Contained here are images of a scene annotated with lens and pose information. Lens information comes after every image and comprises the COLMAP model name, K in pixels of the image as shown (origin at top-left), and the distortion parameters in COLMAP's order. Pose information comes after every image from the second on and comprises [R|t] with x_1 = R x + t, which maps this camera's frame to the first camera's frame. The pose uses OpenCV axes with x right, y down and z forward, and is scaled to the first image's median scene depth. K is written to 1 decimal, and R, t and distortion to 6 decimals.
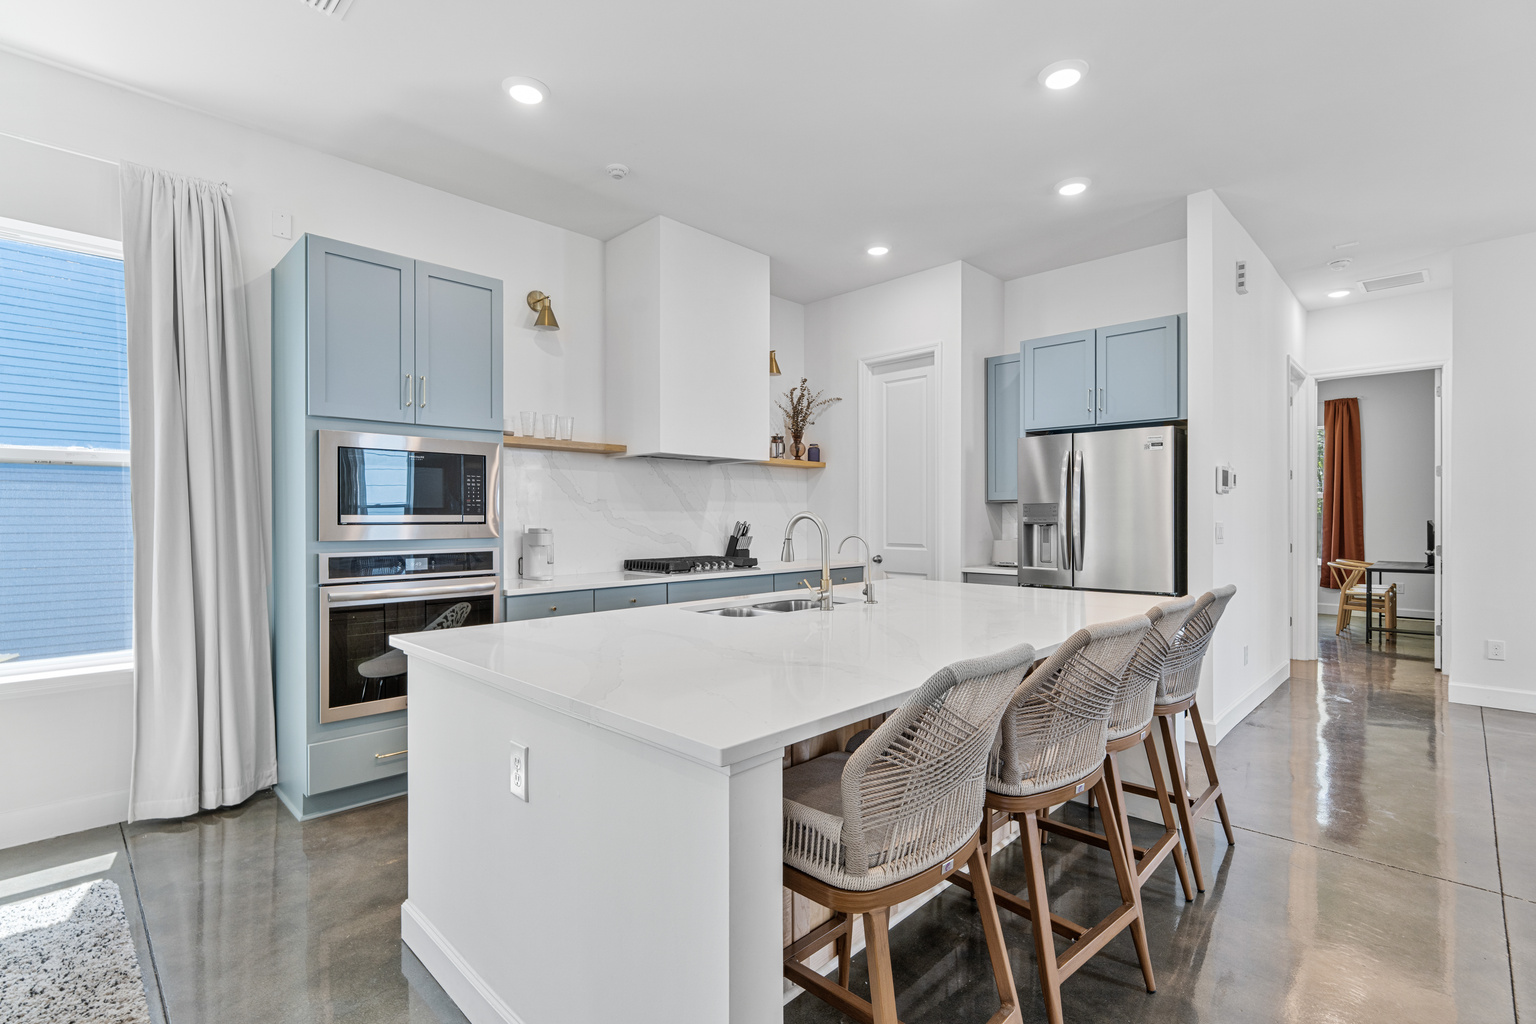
lens RADIAL K [[710.8, 0, 768.0], [0, 710.8, 512.0], [0, 0, 1]] dist [0.000625, 0.000226]
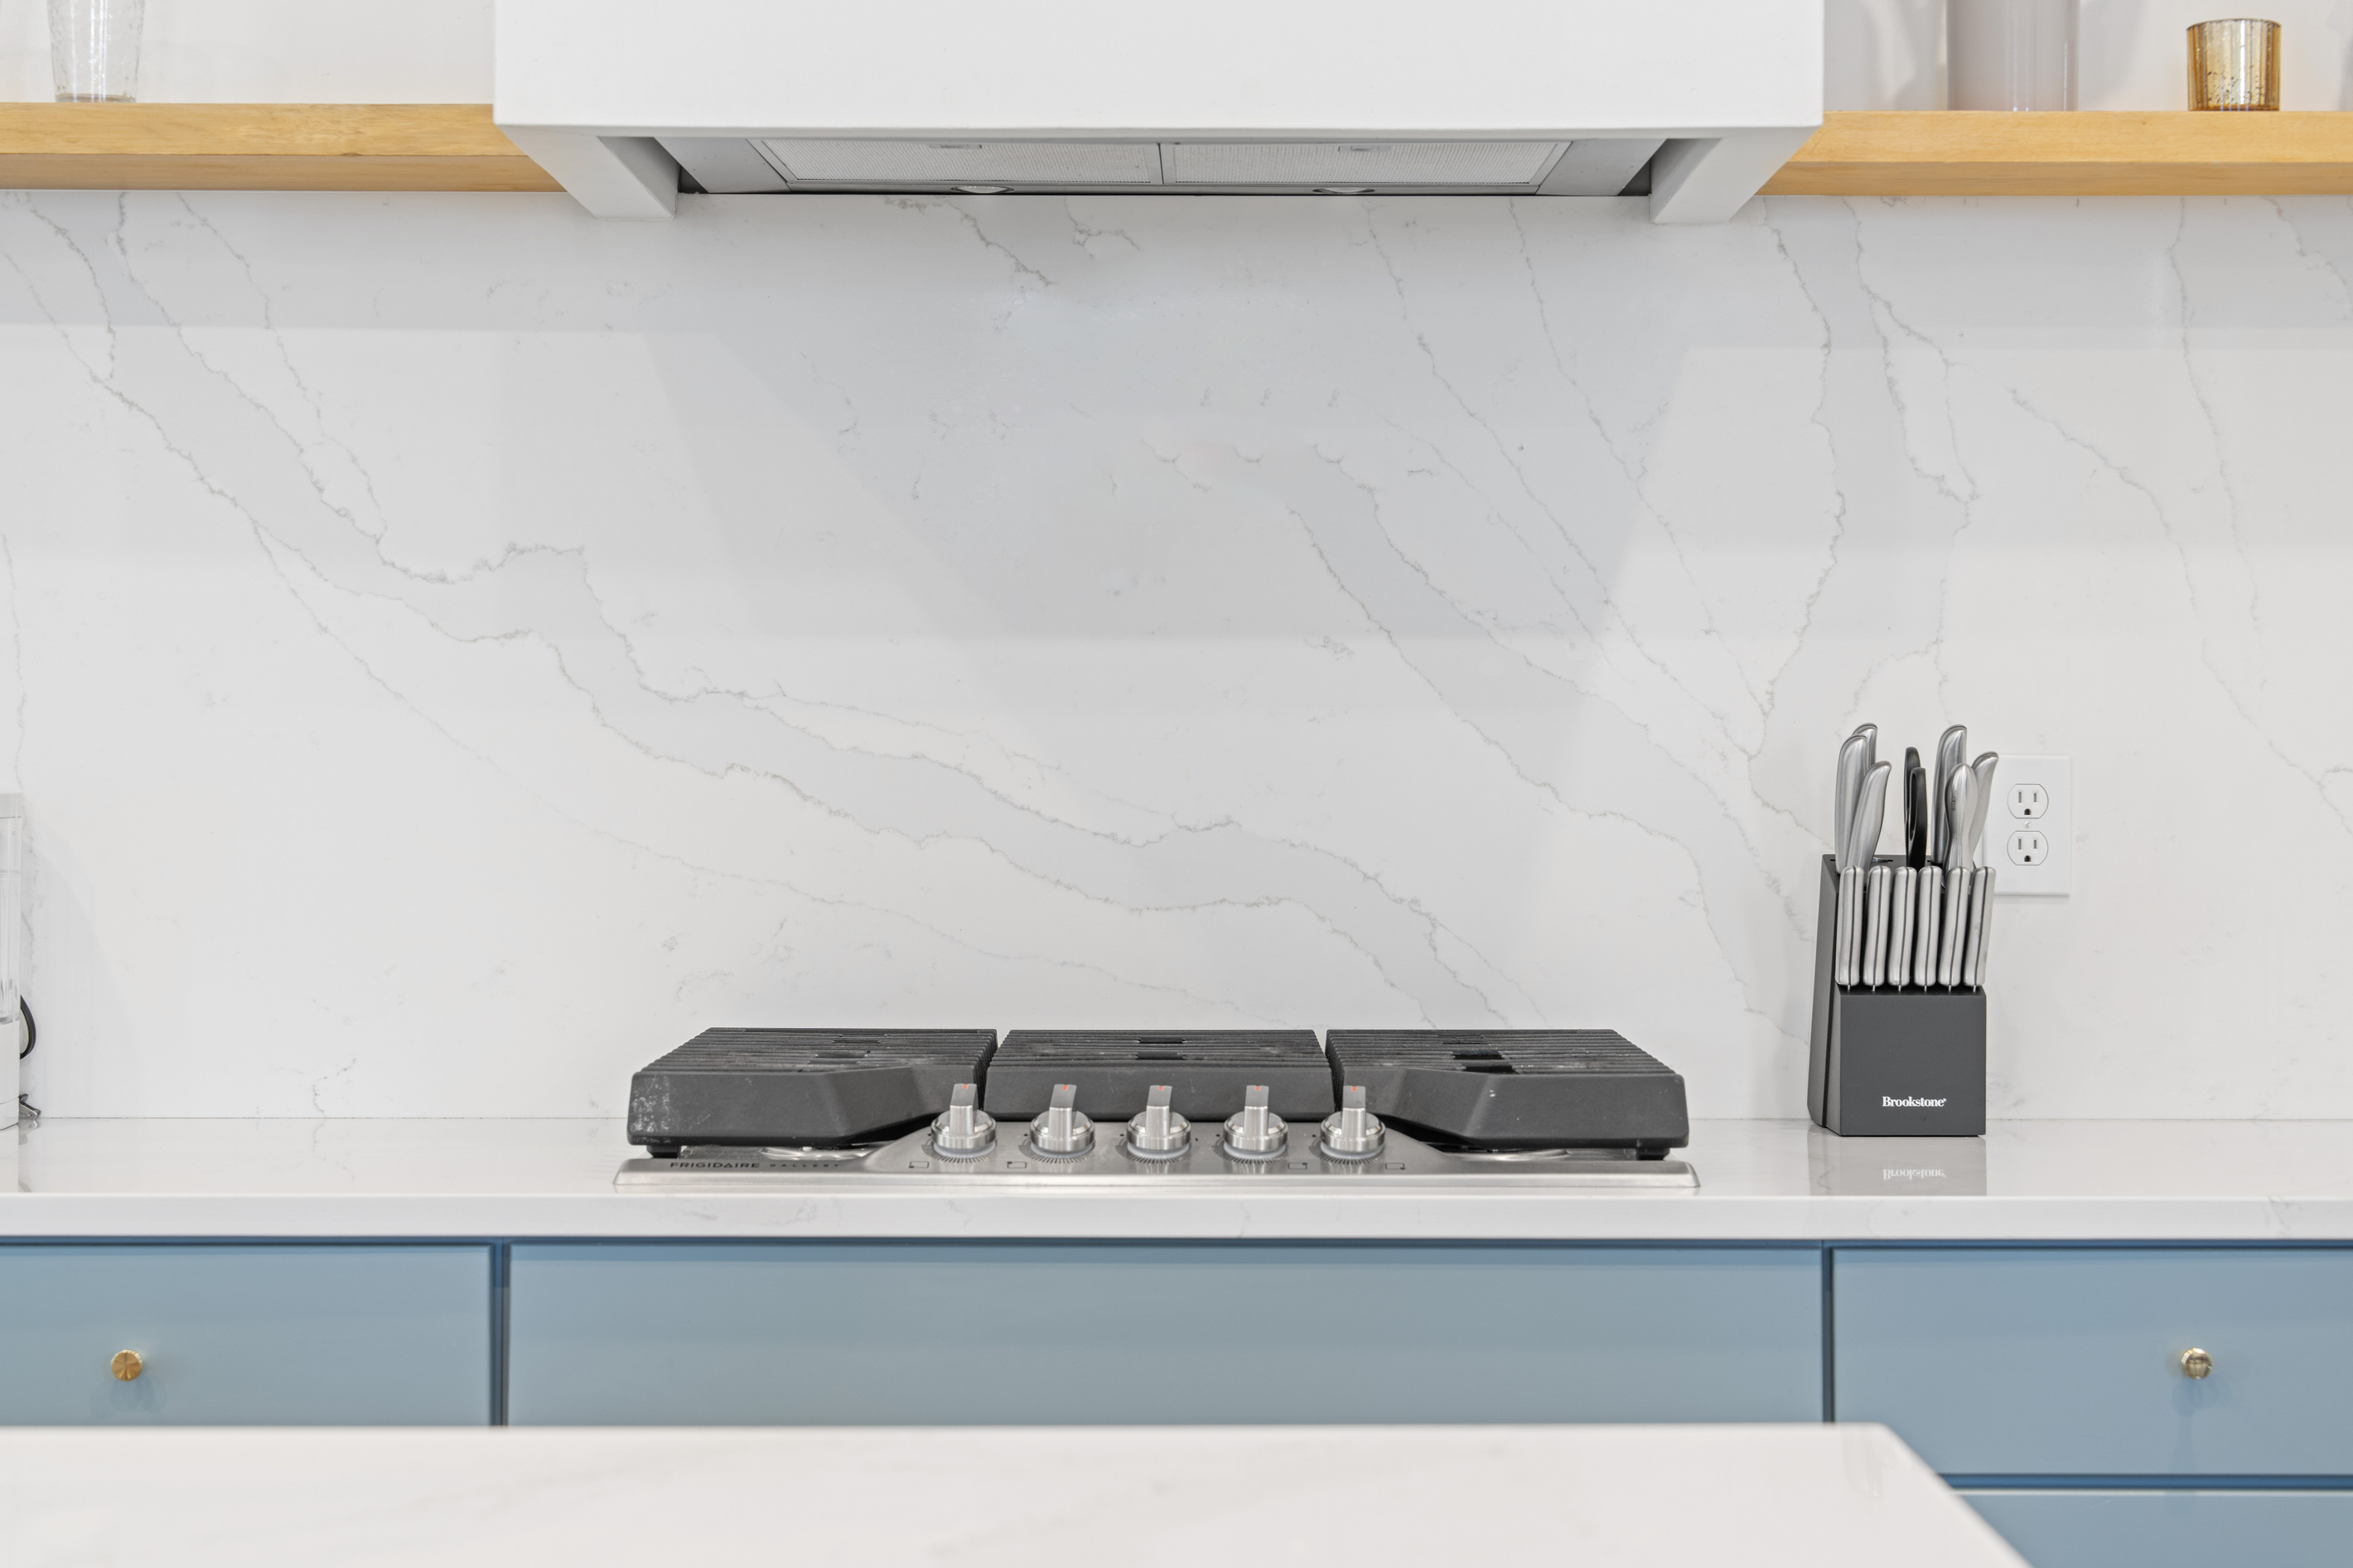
lens RADIAL K [[4359.0, 0, 1176.5], [0, 4359.0, 784.0], [0, 0, 1]] dist [0.066890, 0.181197]
pose [[0.708002, 0.004746, -0.706195, 0.384676], [0.003932, 0.999935, 0.010662, 0.016012], [0.706200, -0.010326, 0.707937, 0.501115]]
